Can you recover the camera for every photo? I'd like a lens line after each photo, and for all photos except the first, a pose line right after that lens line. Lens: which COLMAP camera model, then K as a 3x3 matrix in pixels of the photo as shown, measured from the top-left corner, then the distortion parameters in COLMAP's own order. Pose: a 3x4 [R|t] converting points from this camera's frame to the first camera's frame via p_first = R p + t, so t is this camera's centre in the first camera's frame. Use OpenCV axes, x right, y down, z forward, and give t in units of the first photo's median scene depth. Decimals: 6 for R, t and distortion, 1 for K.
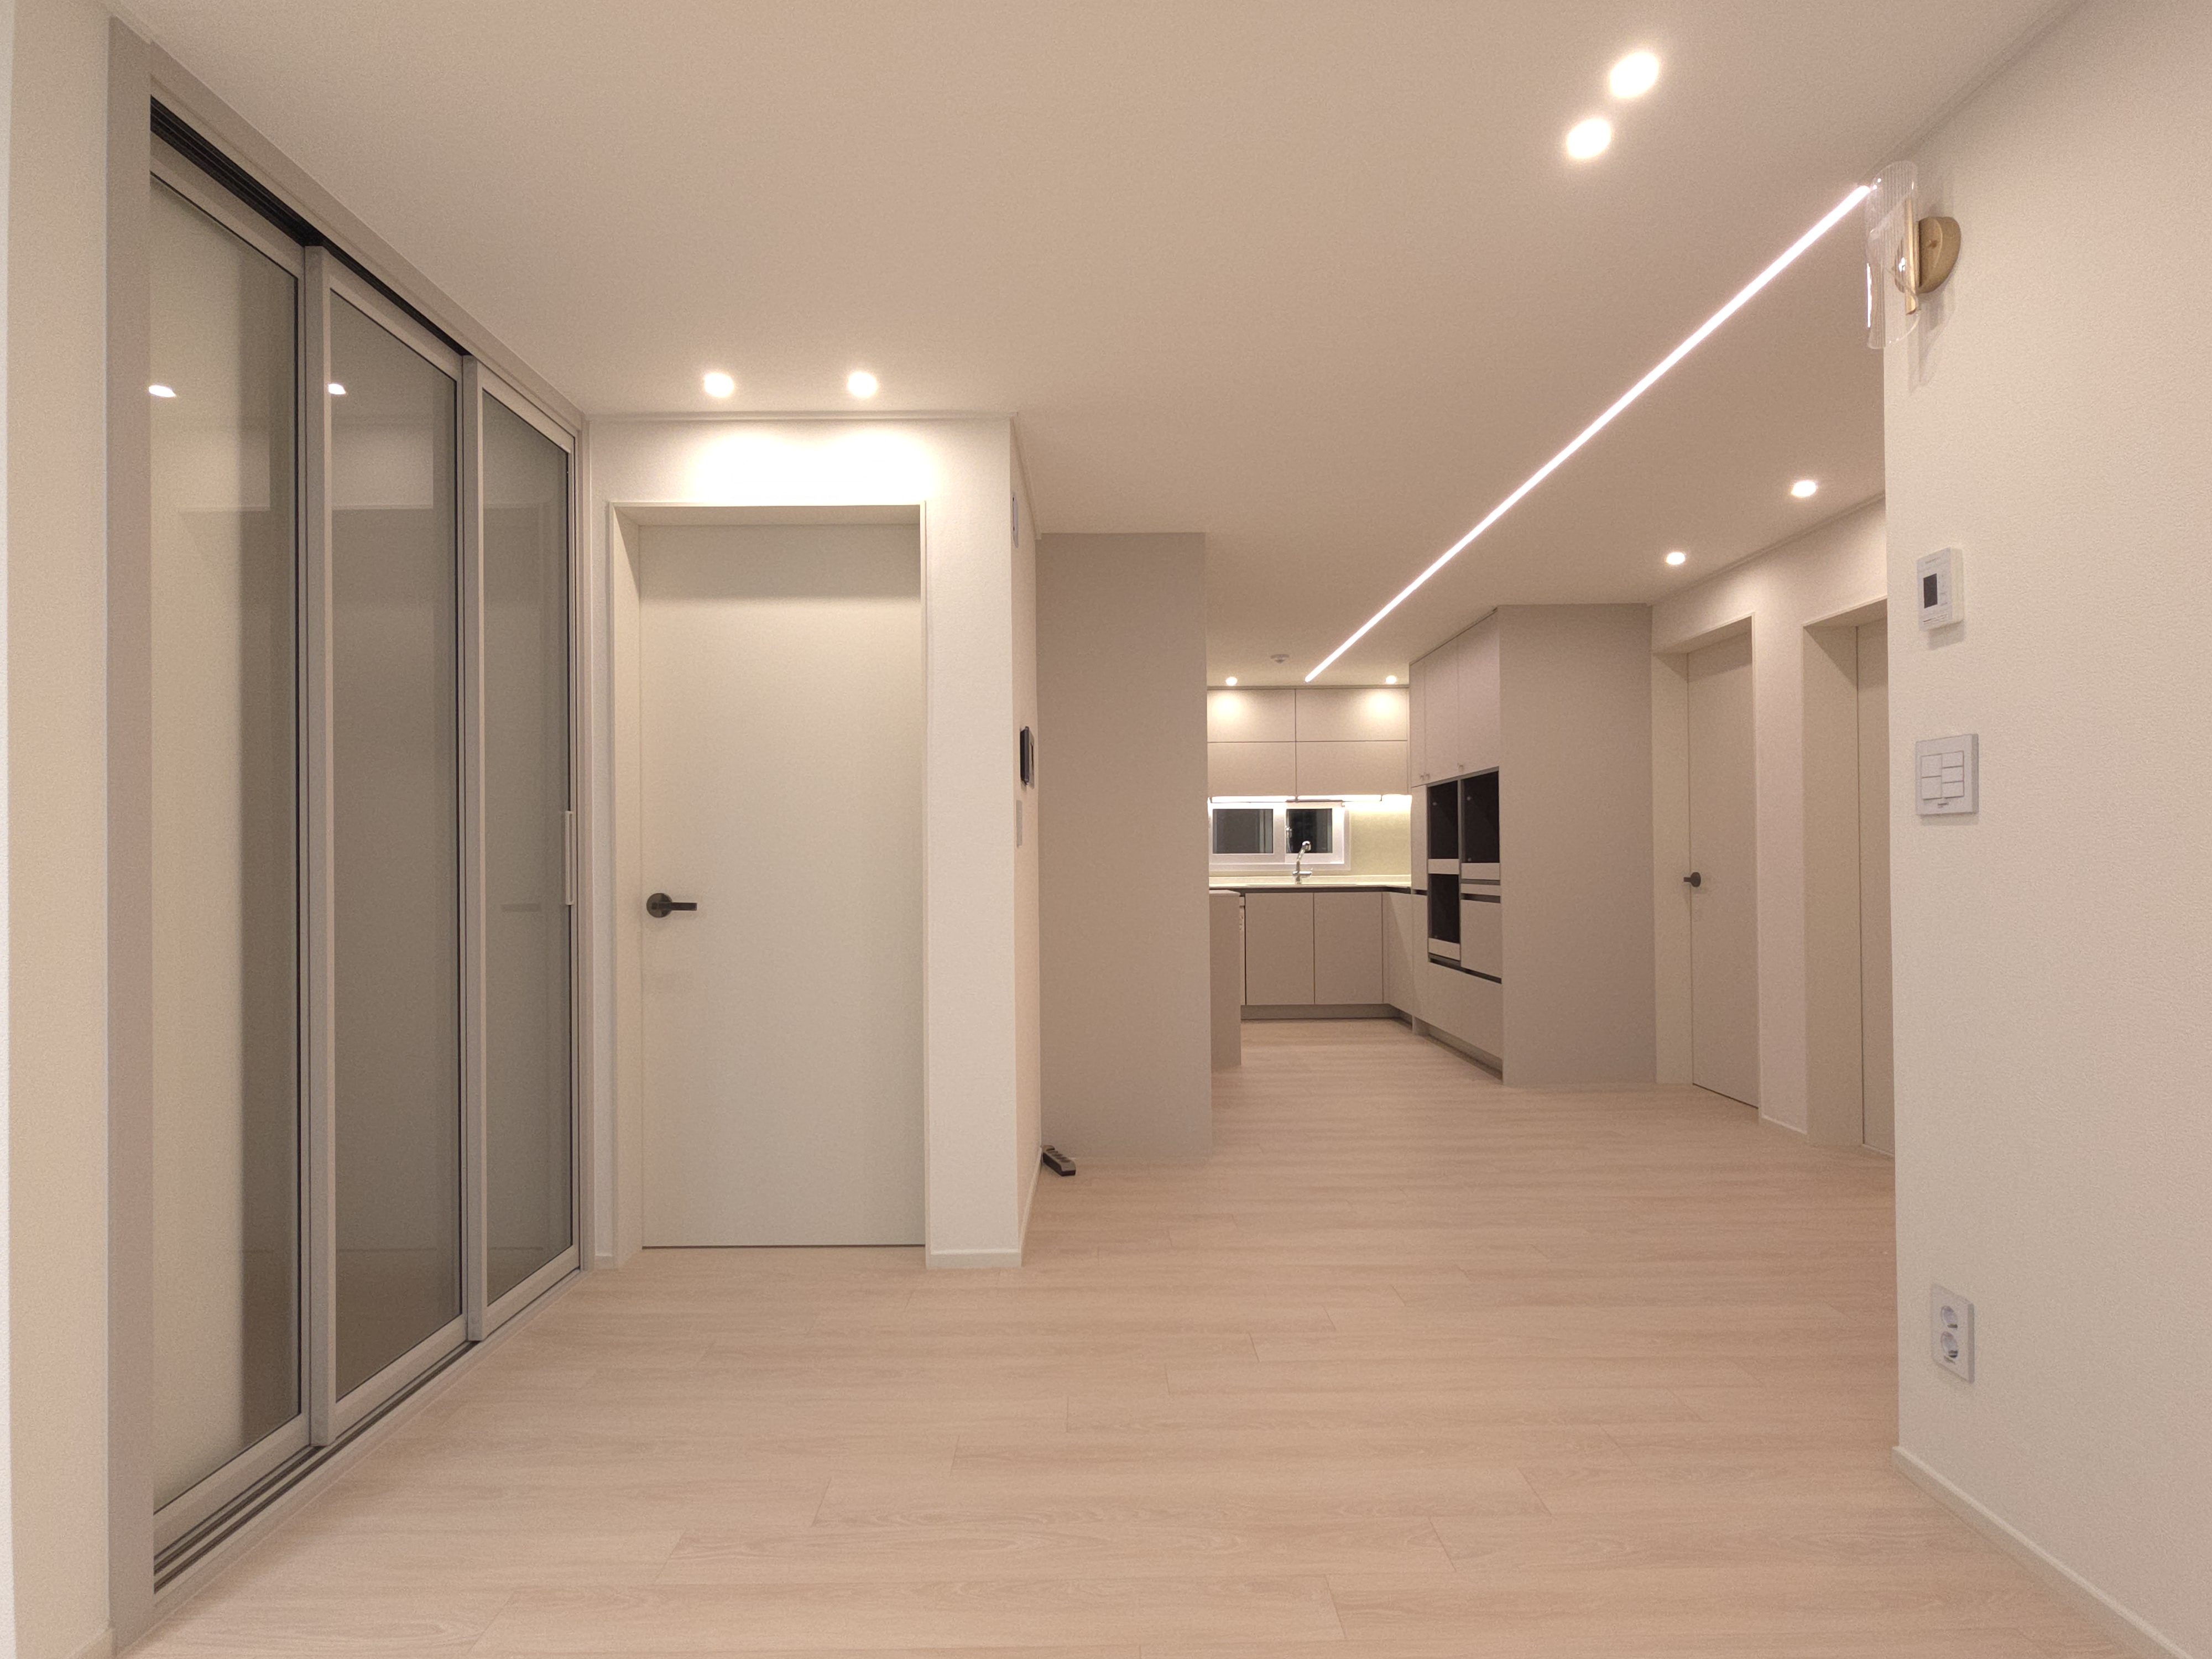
lens RADIAL K [[1128.7, 0, 1114.2], [0, 1128.7, 846.8], [0, 0, 1]] dist [0.003643, 0.000413]
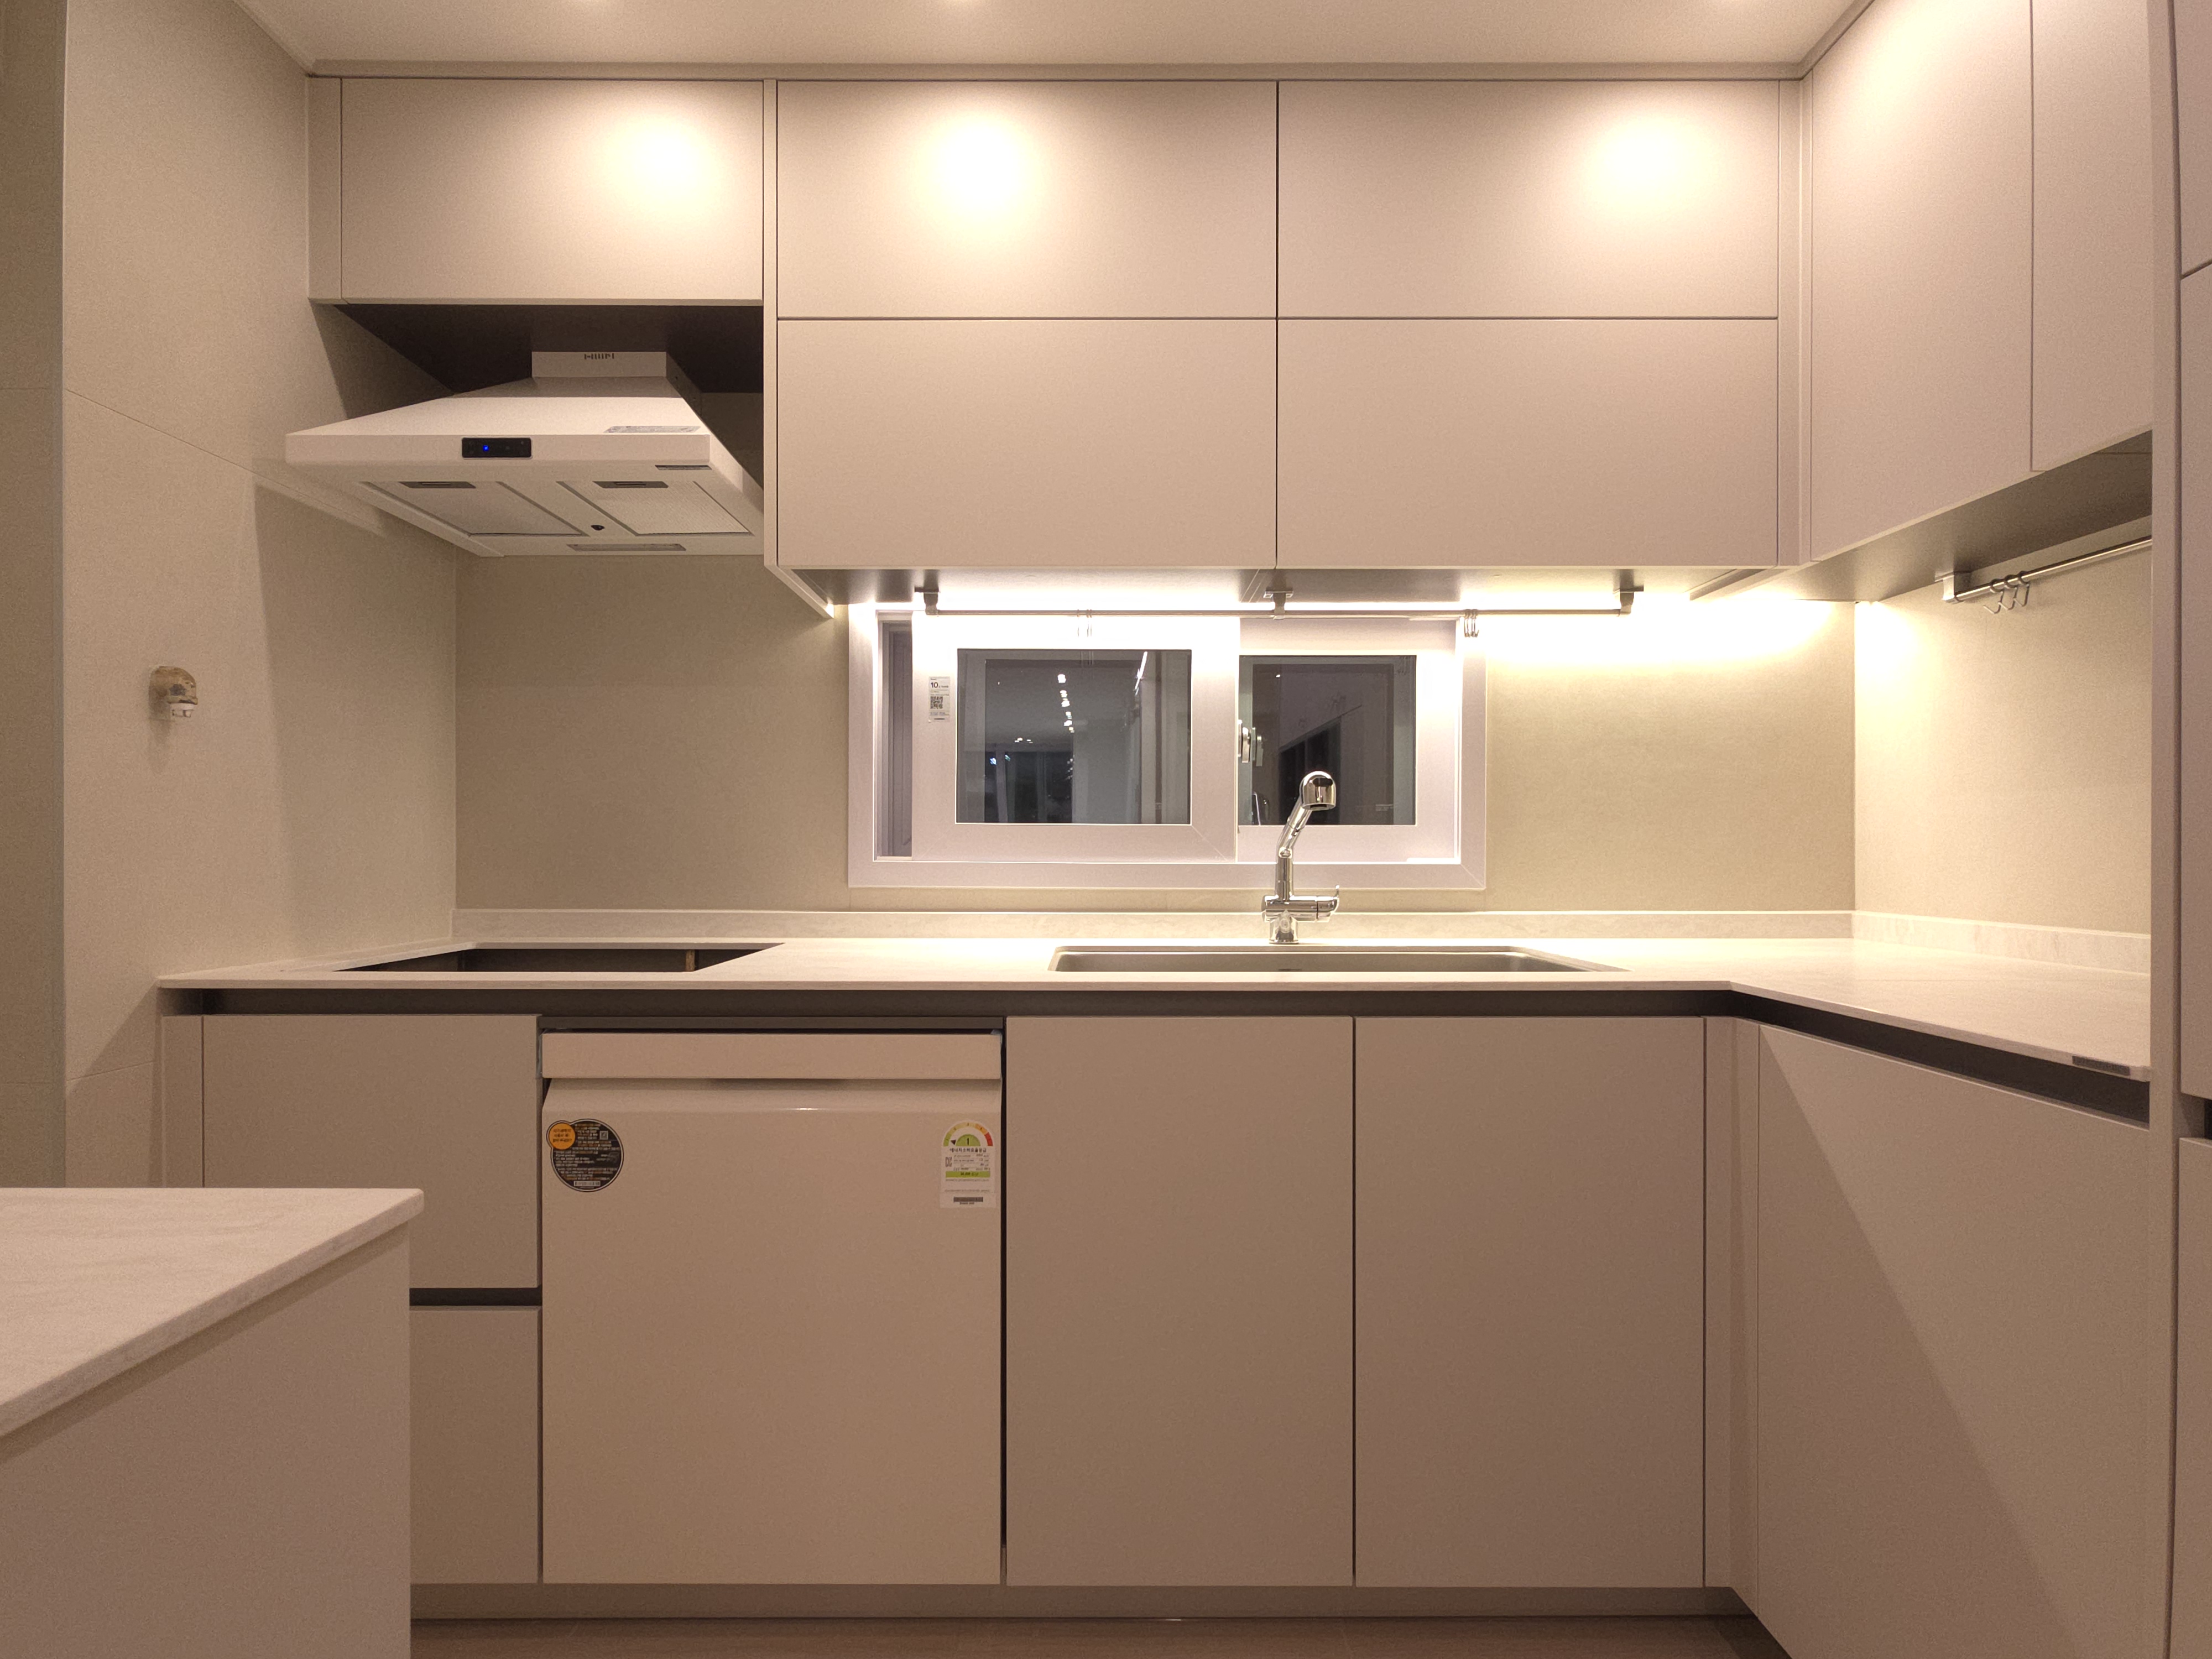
lens RADIAL K [[1128.7, 0, 1100.2], [0, 1128.7, 832.2], [0, 0, 1]] dist [0.003643, 0.000413]
pose [[0.999863, 0.007125, -0.014964, 0.128990], [-0.006863, 0.999824, 0.017461, 0.003376], [0.015086, -0.017356, 0.999736, 0.766496]]
